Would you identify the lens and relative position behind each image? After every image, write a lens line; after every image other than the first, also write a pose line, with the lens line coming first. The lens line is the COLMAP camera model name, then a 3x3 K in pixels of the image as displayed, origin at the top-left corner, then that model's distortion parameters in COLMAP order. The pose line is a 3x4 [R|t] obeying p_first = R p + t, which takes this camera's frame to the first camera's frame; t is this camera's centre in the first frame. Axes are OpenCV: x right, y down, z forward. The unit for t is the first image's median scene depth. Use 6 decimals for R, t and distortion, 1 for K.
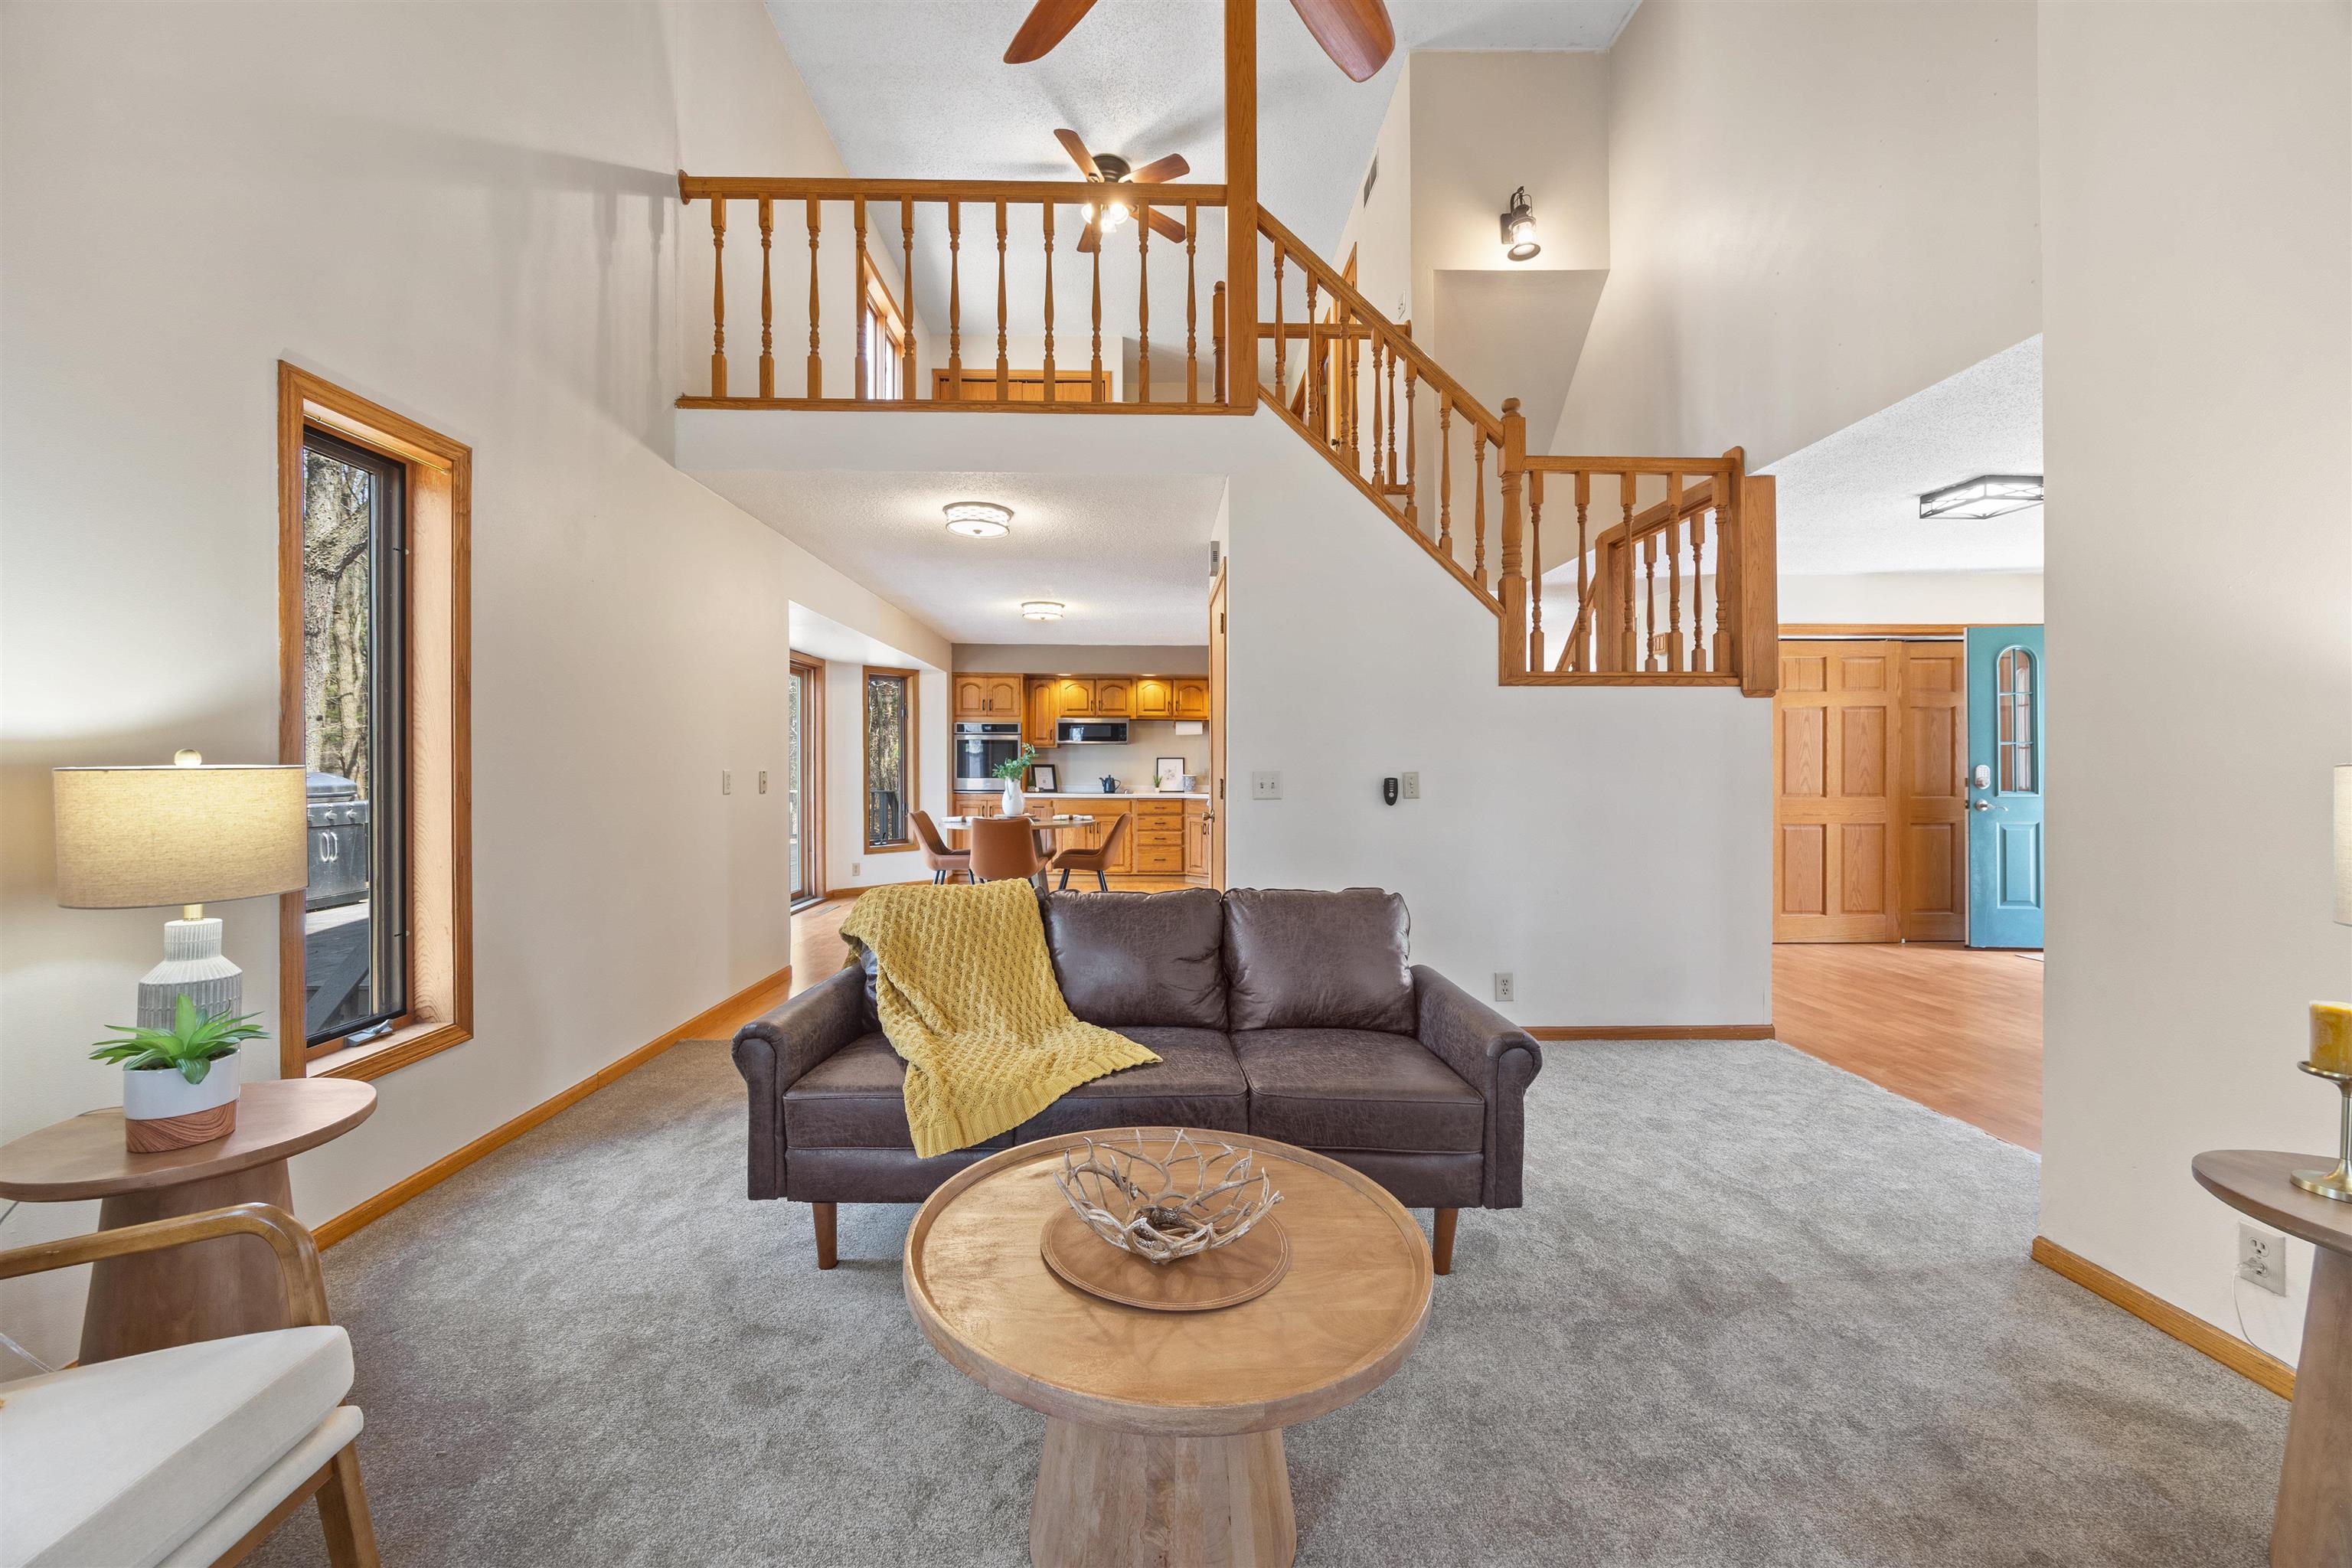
lens RADIAL K [[902.3, 0, 1177.2], [0, 902.3, 774.6], [0, 0, 1]] dist [-0.000218, -0.000059]
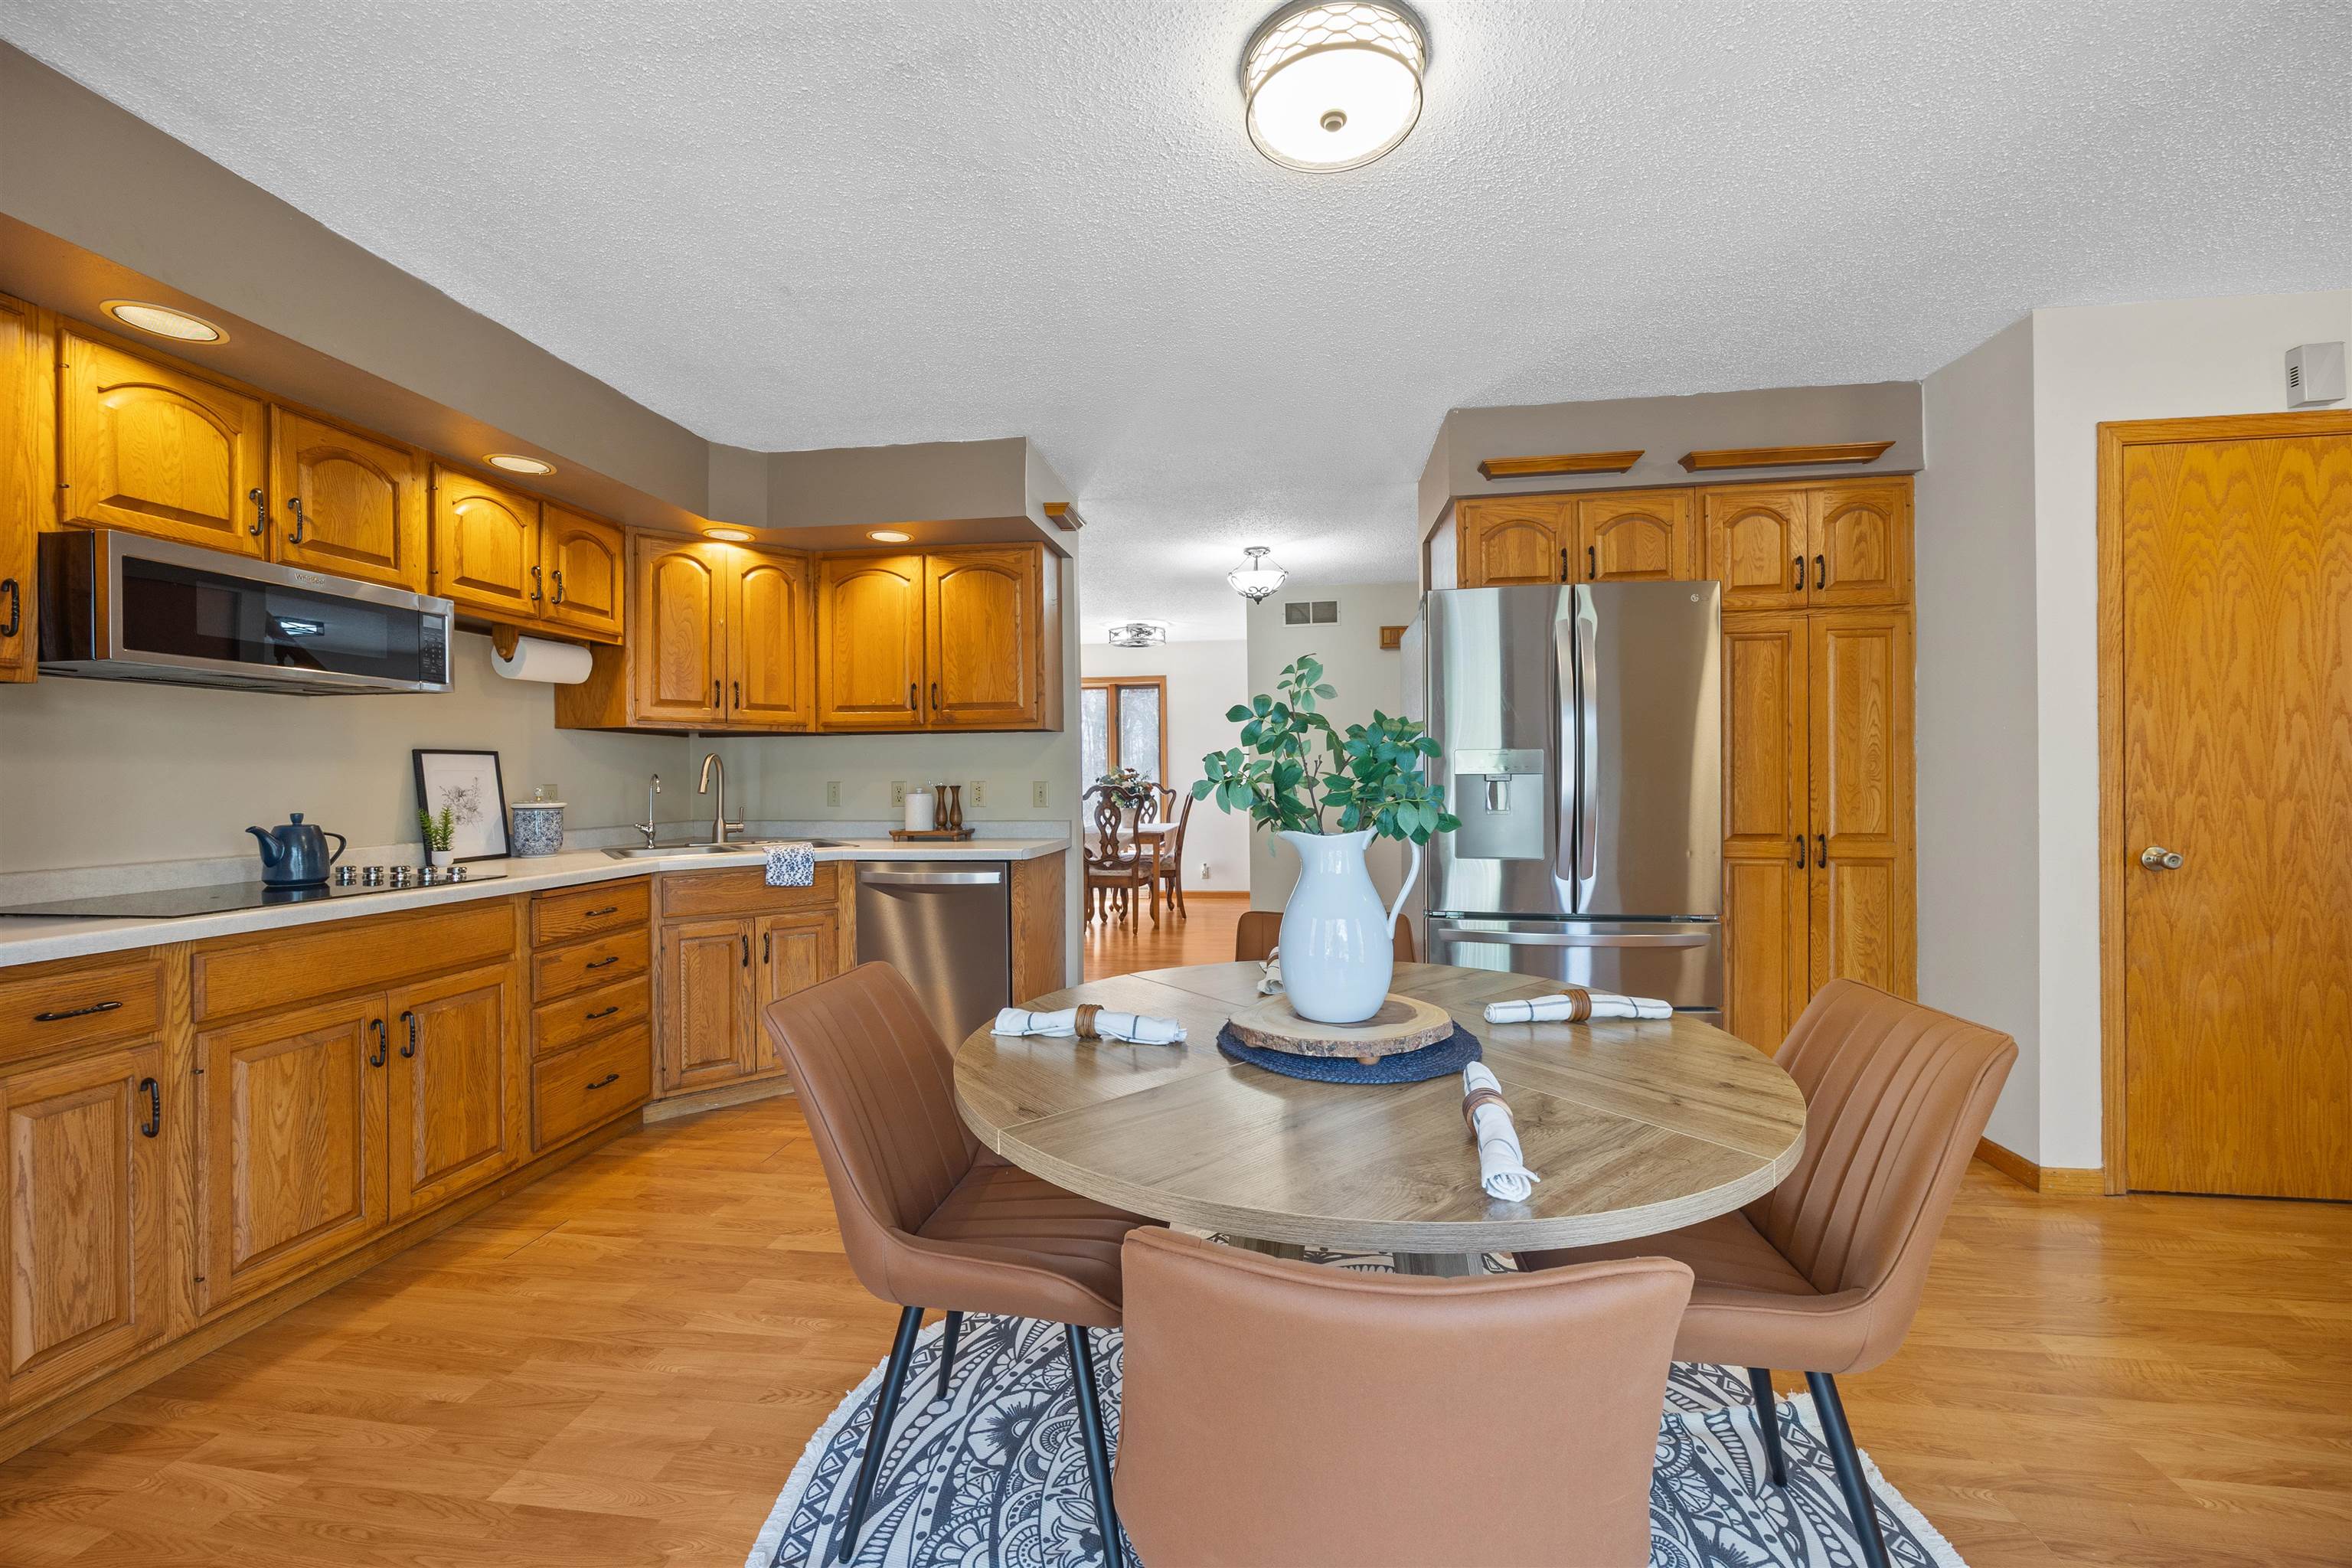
lens RADIAL K [[916.3, 0, 1139.5], [0, 916.3, 781.6], [0, 0, 1]] dist [-0.011380, 0.000083]
pose [[0.185933, -0.006032, 0.982544, -0.277820], [0.012874, 0.999910, 0.003702, -0.006635], [-0.982478, 0.011961, 0.185994, 0.745637]]
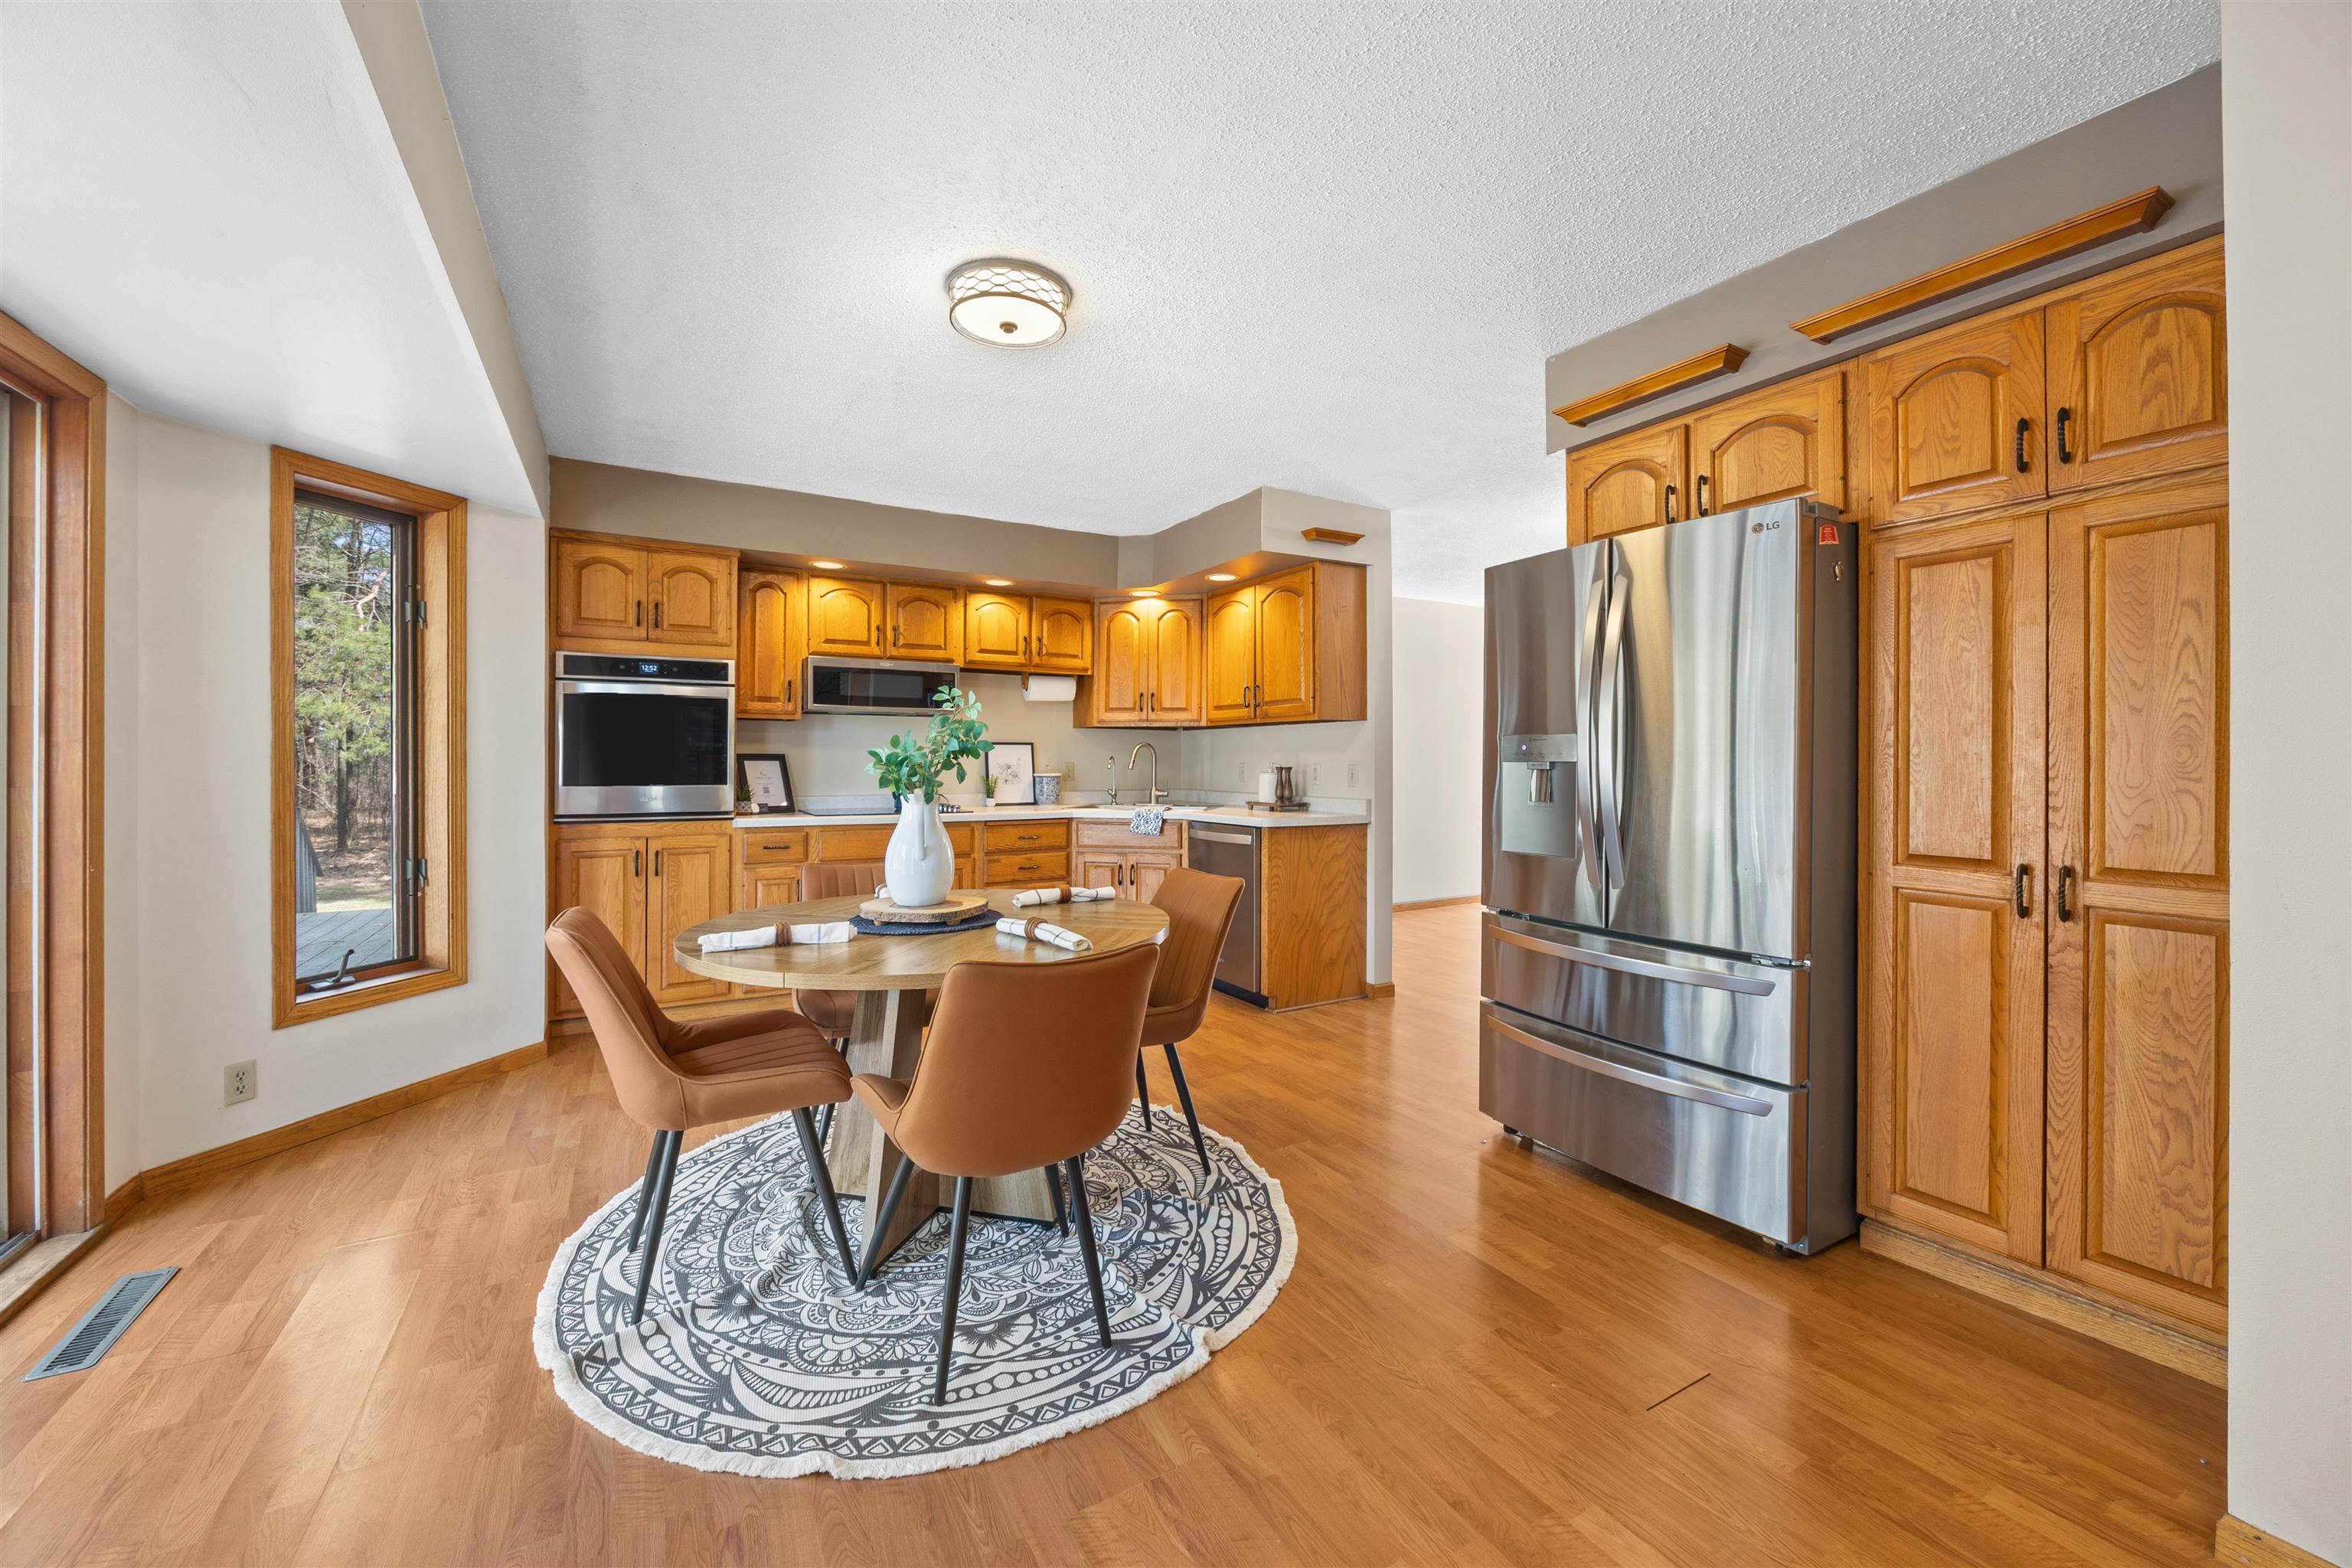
lens RADIAL K [[884.8, 0, 1123.9], [0, 884.8, 759.1], [0, 0, 1]] dist [-0.002314, -0.000222]
pose [[0.894096, 0.002657, 0.447867, -0.191091], [0.000216, 0.999980, -0.006364, -0.005668], [-0.447875, 0.005786, 0.894078, 0.512378]]
